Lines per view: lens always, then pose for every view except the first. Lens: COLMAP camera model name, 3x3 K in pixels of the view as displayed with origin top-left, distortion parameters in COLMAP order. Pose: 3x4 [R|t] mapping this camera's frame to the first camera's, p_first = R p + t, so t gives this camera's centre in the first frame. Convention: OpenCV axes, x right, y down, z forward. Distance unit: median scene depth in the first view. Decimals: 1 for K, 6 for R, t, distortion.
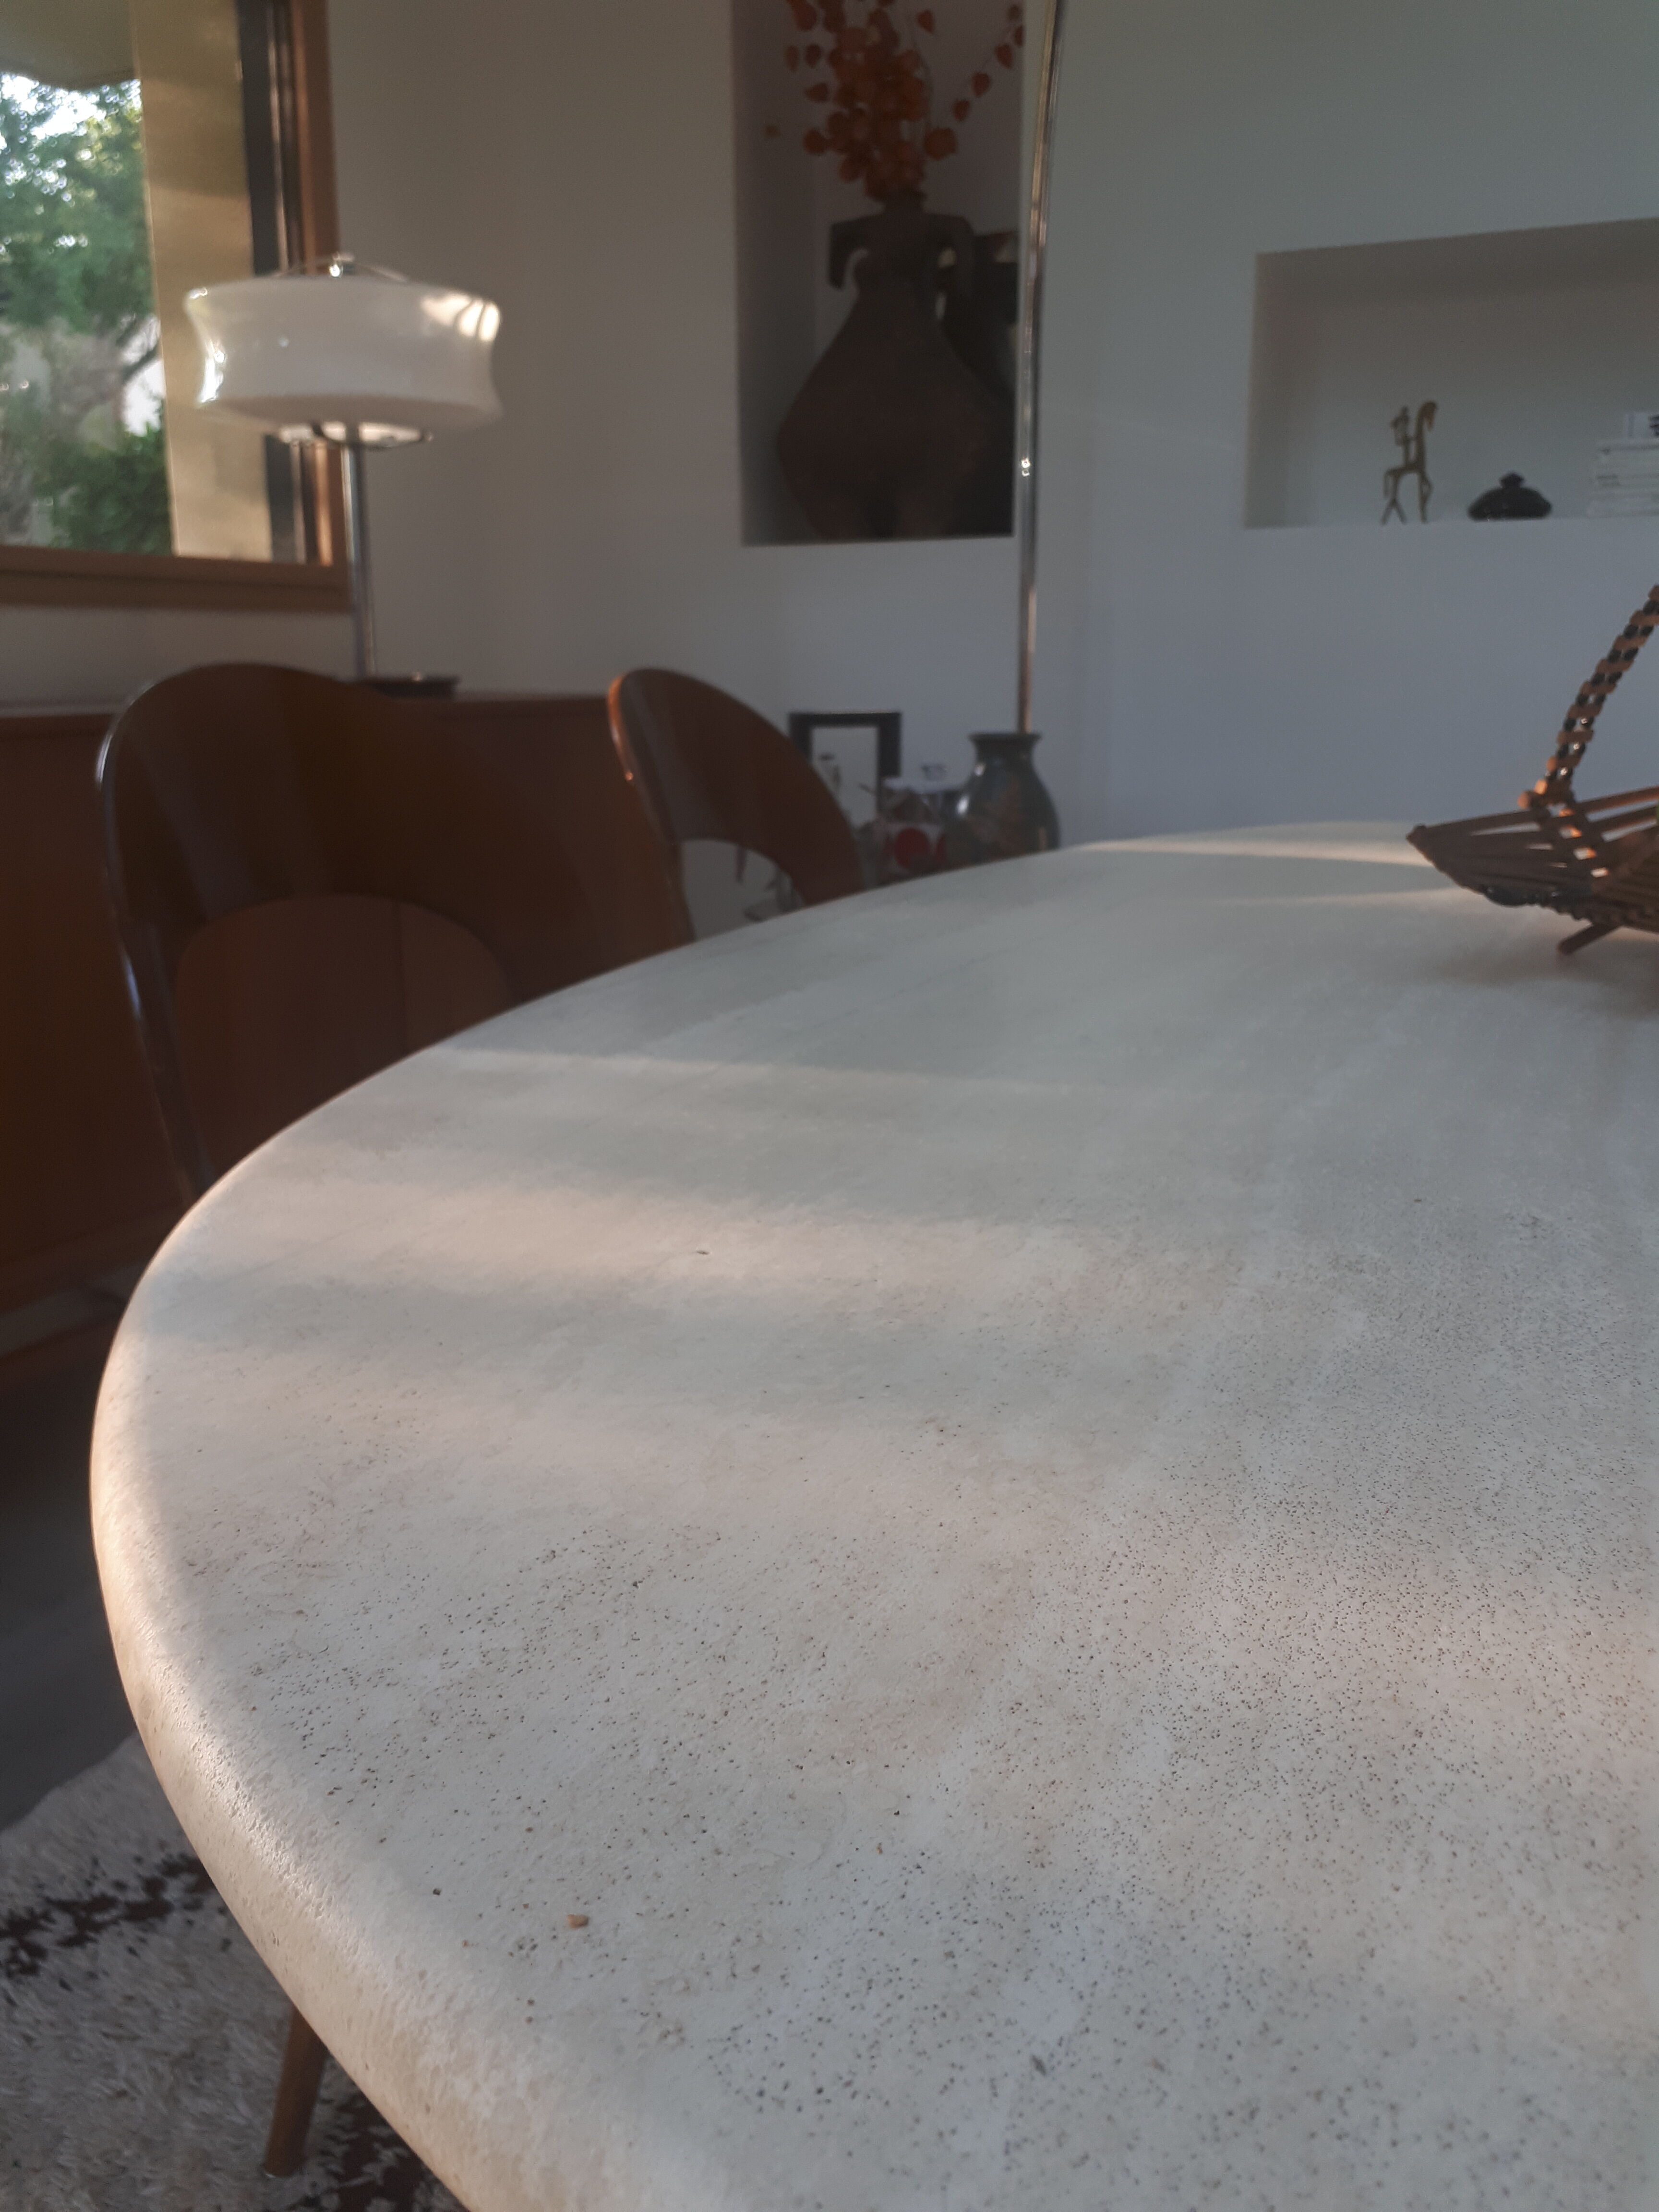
lens RADIAL K [[1751.4, 0, 829.5], [0, 1751.4, 1106.0], [0, 0, 1]] dist [0.030487, -0.061590]
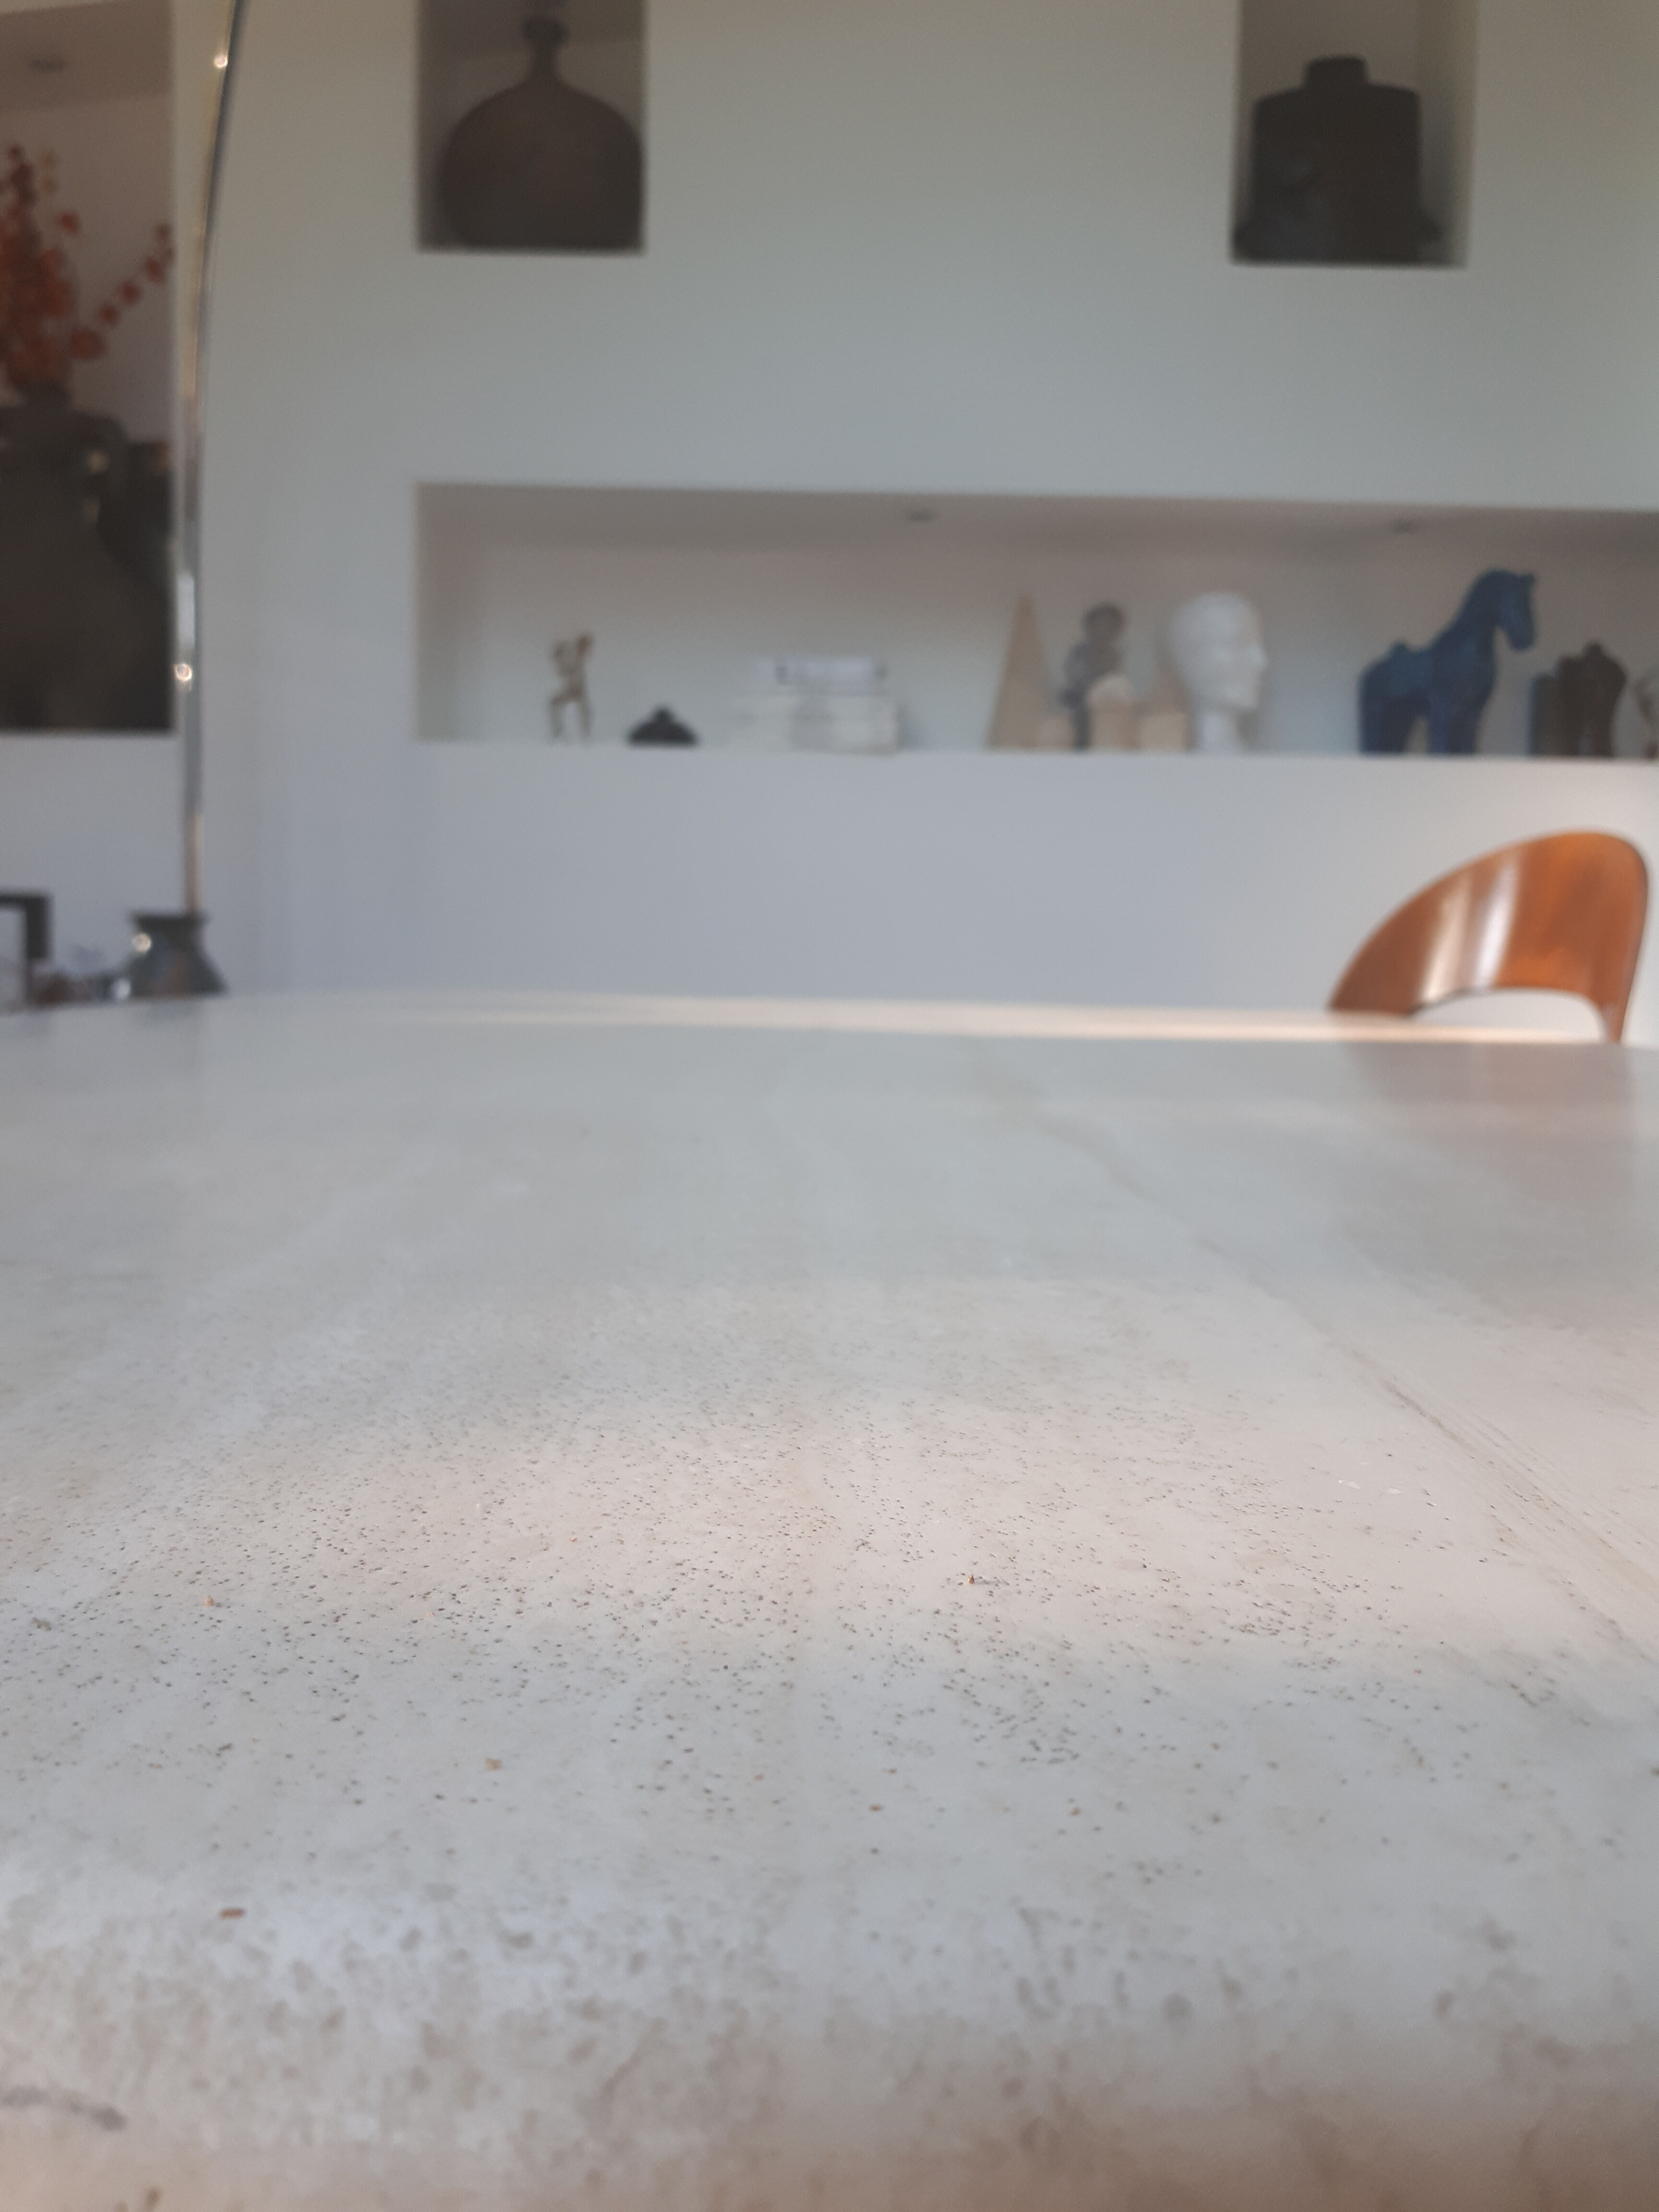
lens RADIAL K [[1787.3, 0, 829.5], [0, 1787.3, 1106.0], [0, 0, 1]] dist [0.001704, -0.063089]
pose [[0.902860, -0.018194, 0.429549, 0.005627], [0.078131, 0.989411, -0.122314, 0.025016], [-0.422775, 0.143994, 0.894722, 0.009763]]
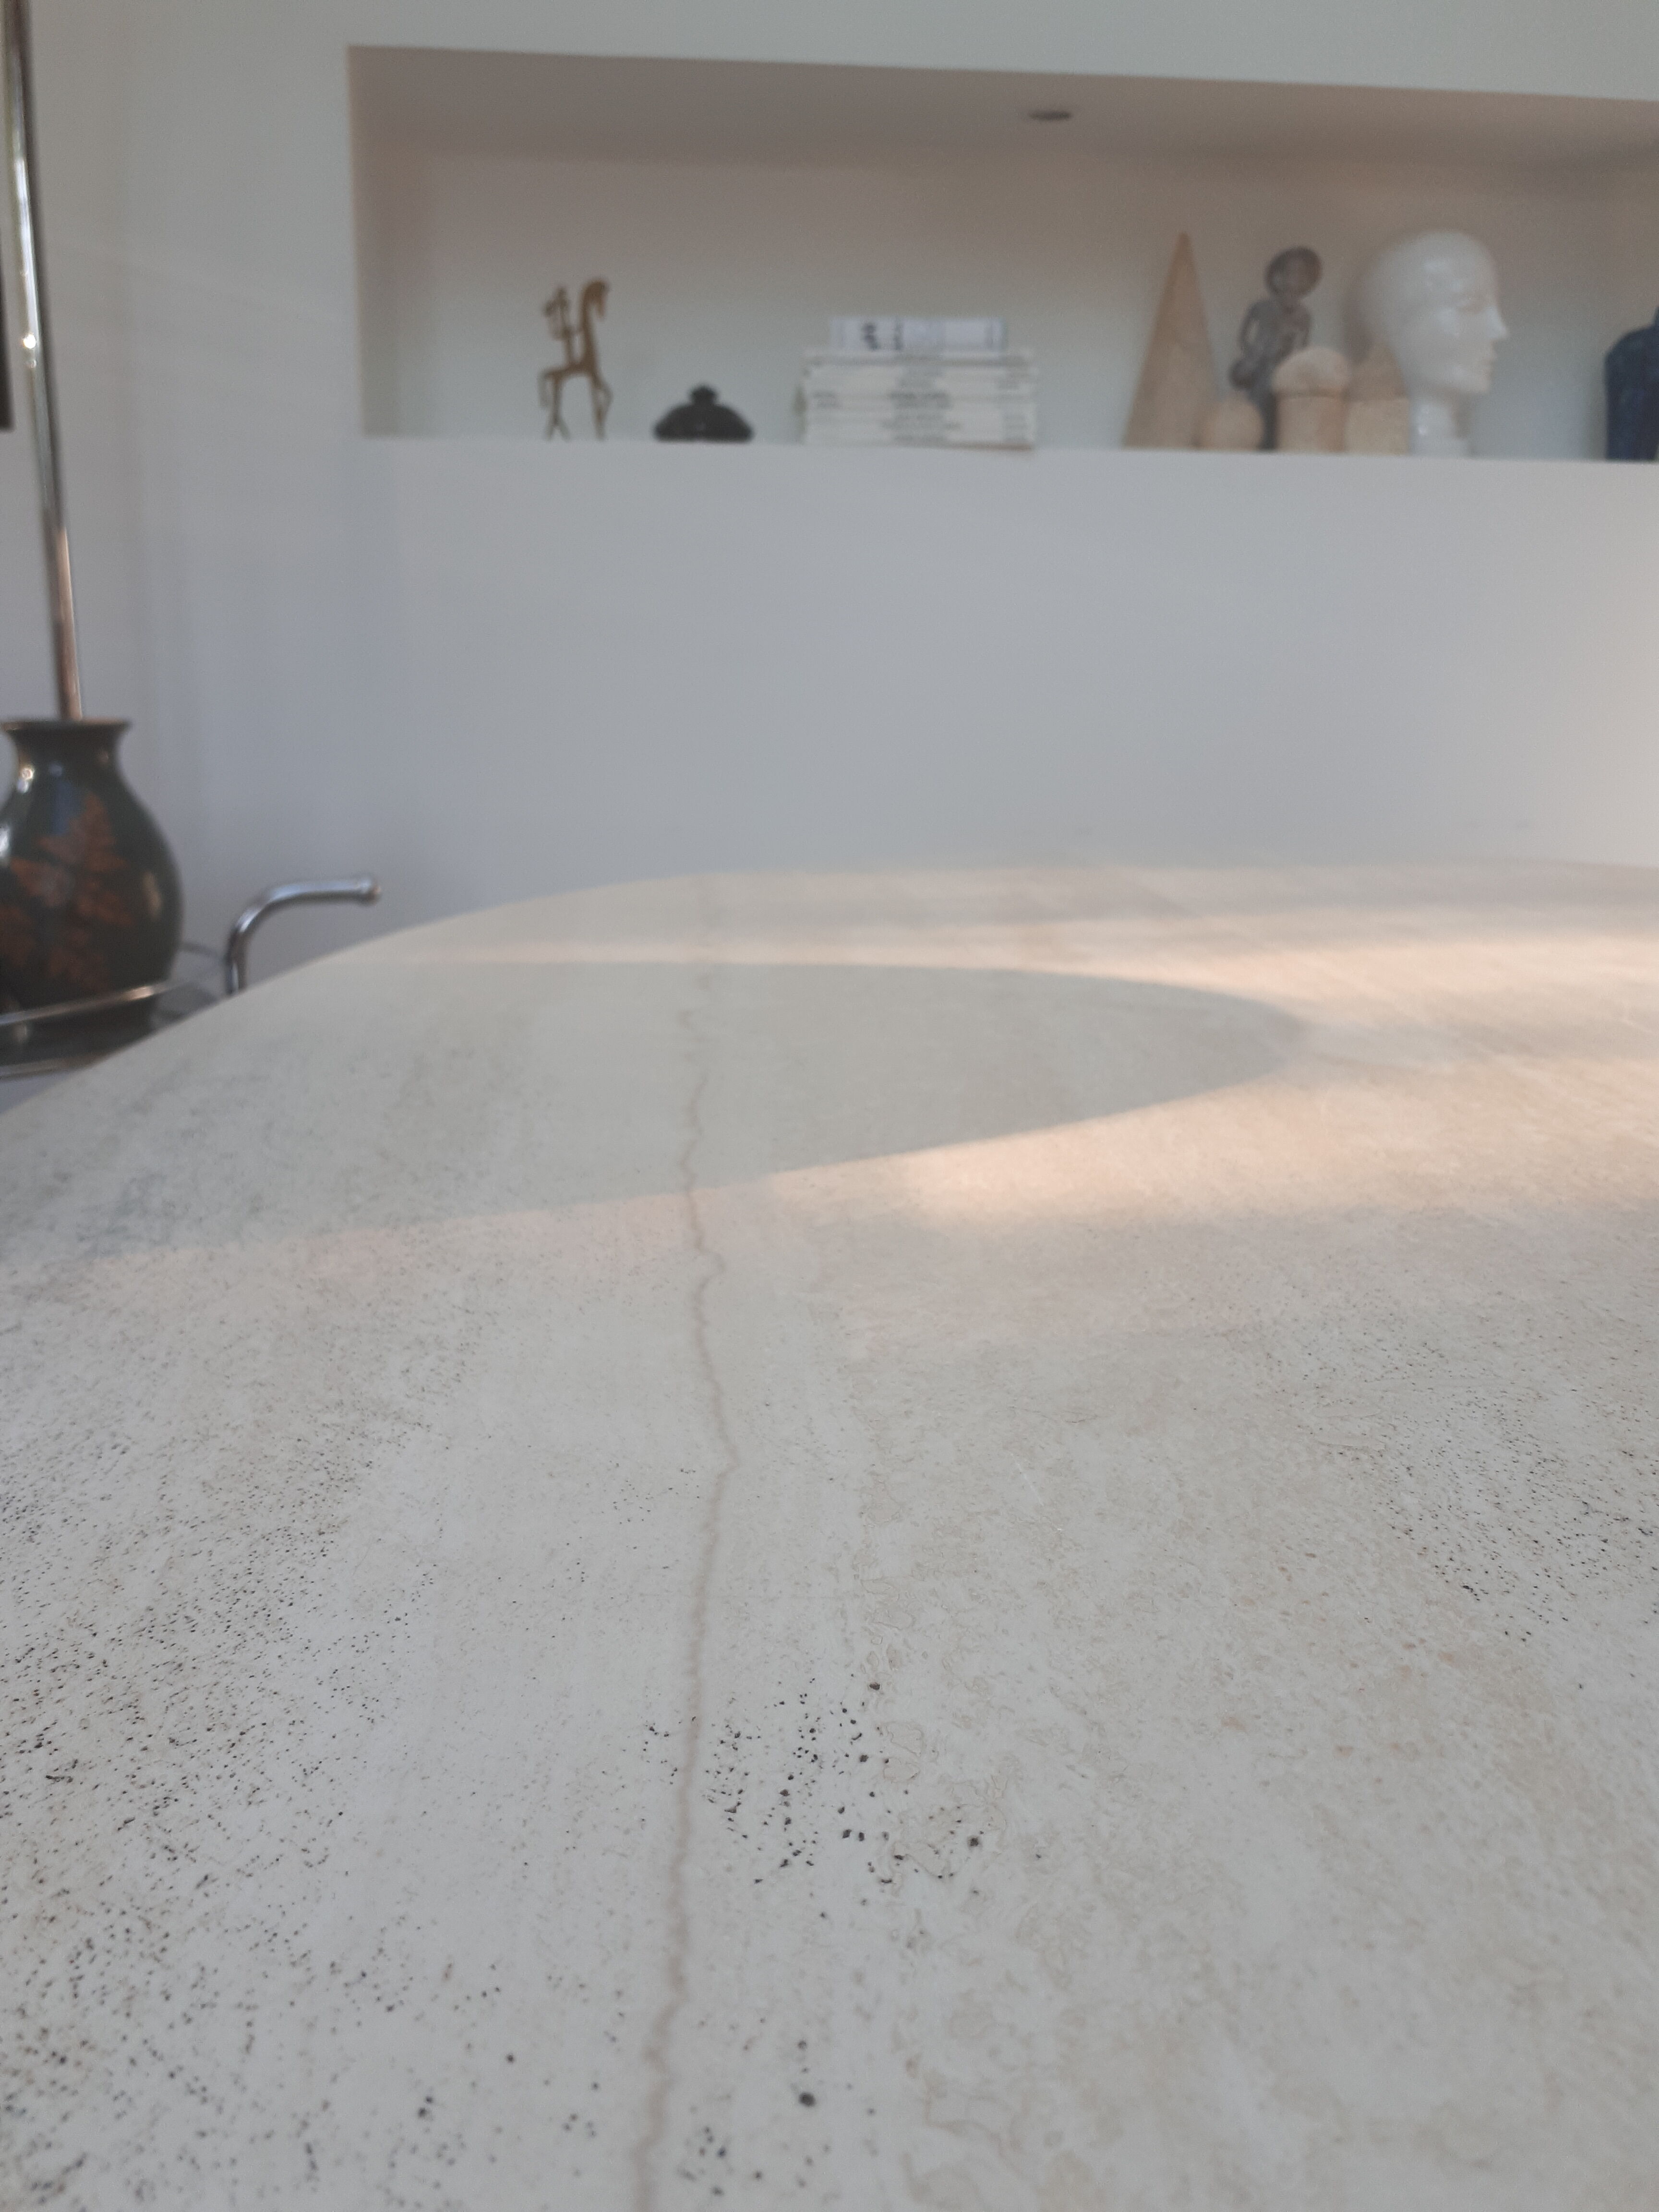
lens RADIAL K [[1718.8, 0, 829.5], [0, 1718.8, 1106.0], [0, 0, 1]] dist [-0.002352, -0.037956]
pose [[0.858136, -0.112673, 0.500906, 0.016939], [0.105703, 0.993494, 0.042388, -0.067348], [-0.502424, 0.016572, 0.864463, 0.316656]]
